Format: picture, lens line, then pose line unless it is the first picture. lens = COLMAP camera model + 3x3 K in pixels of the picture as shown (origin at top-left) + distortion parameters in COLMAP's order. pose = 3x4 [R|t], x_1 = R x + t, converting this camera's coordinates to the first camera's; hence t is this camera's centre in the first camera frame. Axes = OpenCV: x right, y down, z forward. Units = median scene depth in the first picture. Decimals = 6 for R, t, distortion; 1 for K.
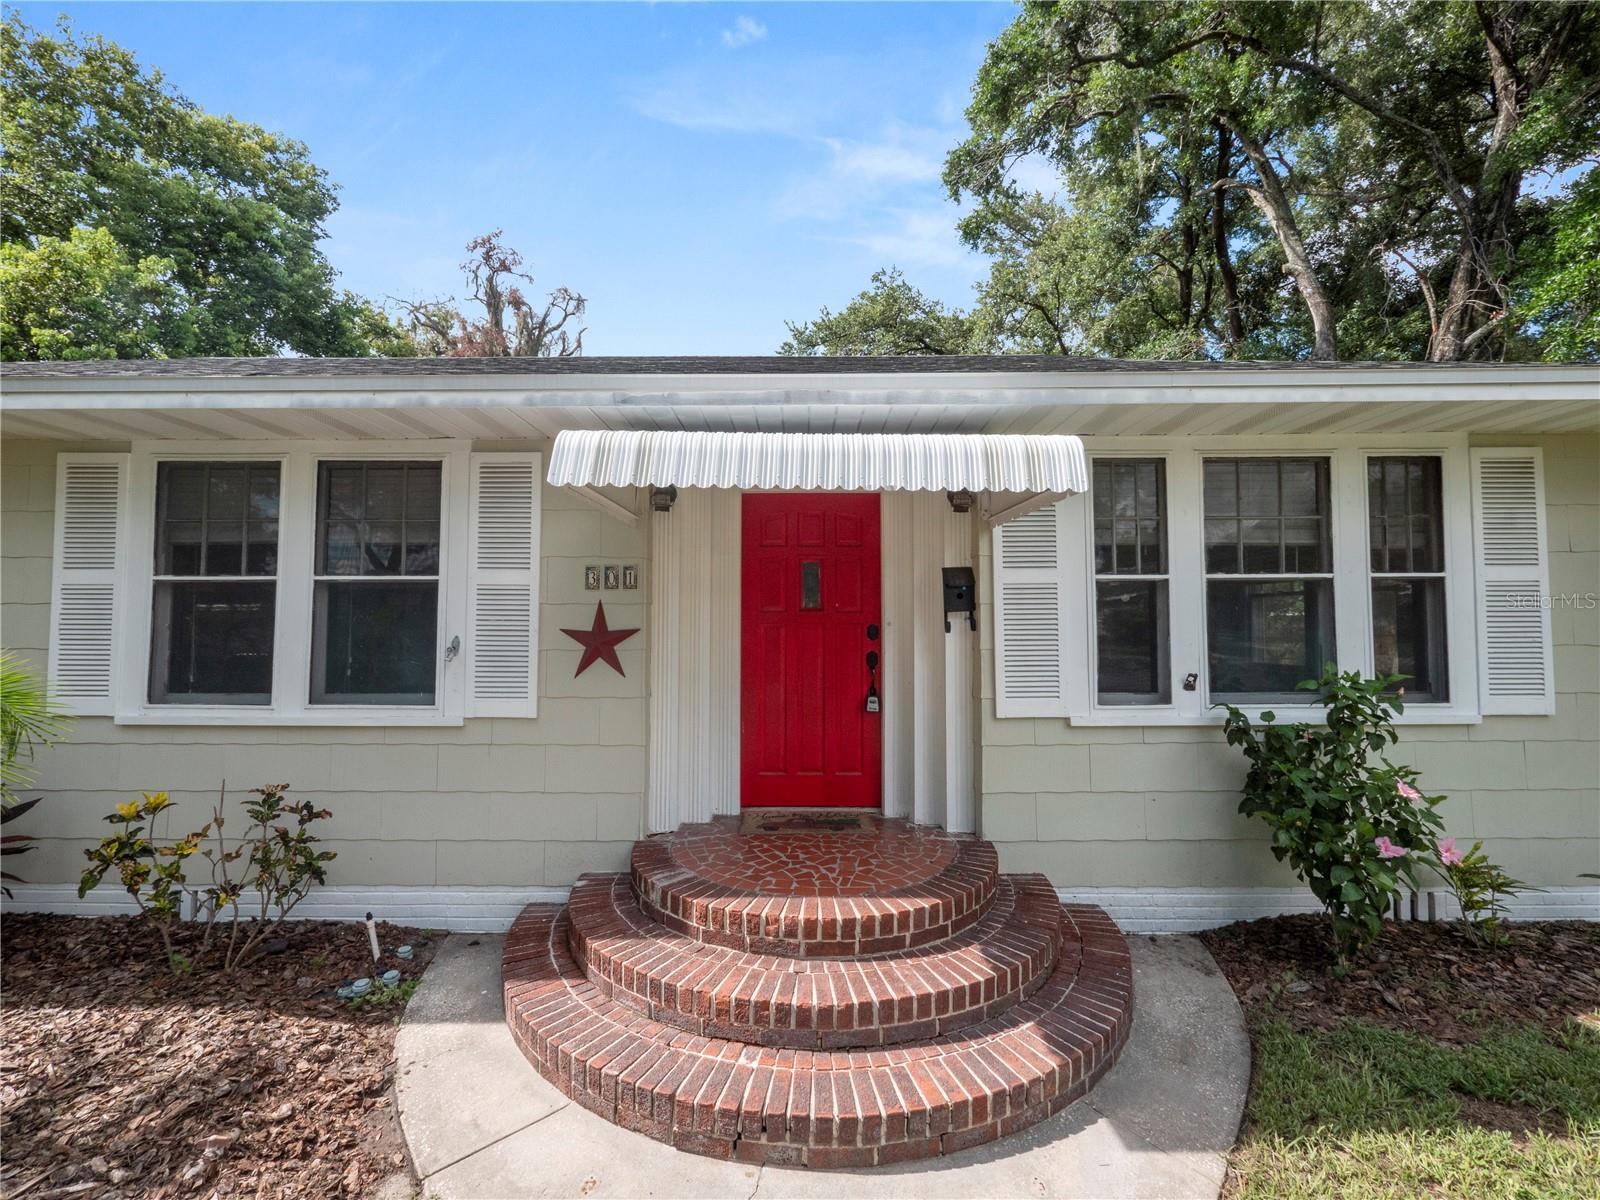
lens RADIAL K [[644.6, 0, 800.0], [0, 644.6, 600.0], [0, 0, 1]] dist [-0.003036, -0.000743]
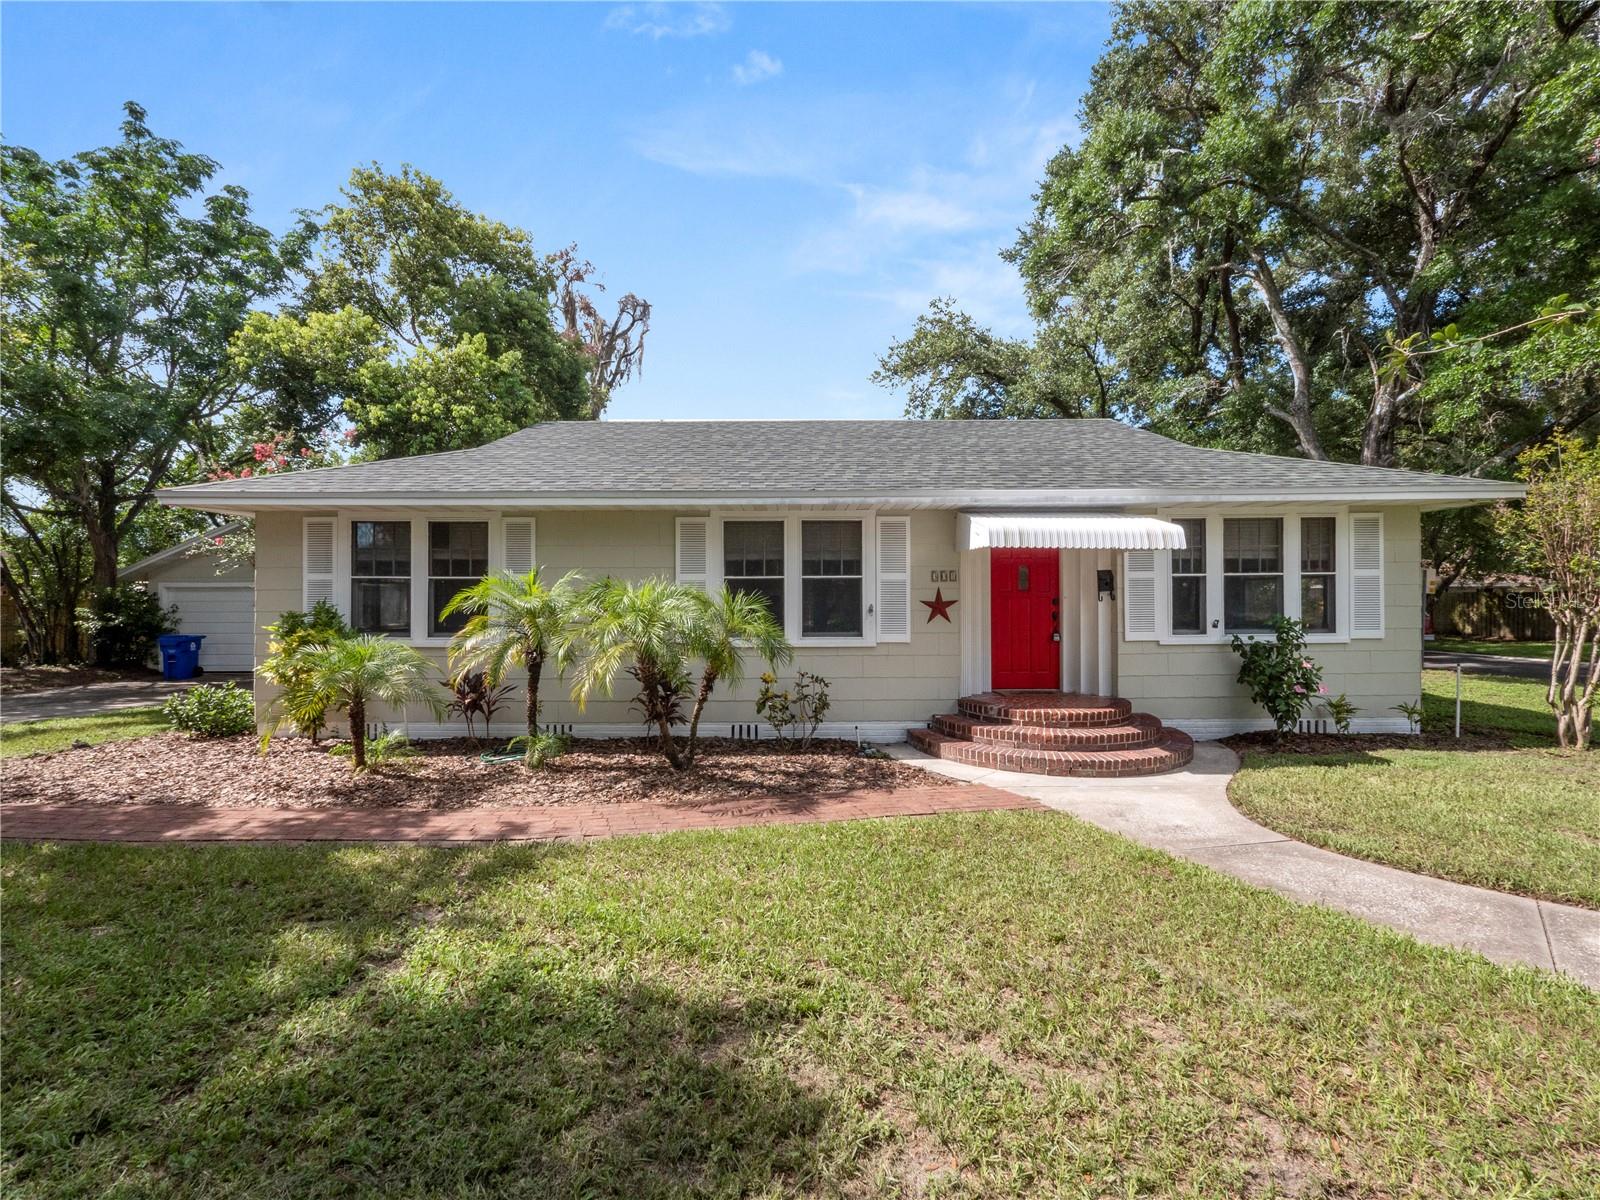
lens RADIAL K [[656.4, 0, 800.0], [0, 656.4, 600.0], [0, 0, 1]] dist [0.000584, 0.000342]
pose [[0.999842, -0.005148, 0.017017, -0.801356], [0.004522, 0.999320, 0.036605, -0.037578], [-0.017194, -0.036523, 0.999185, -1.139540]]
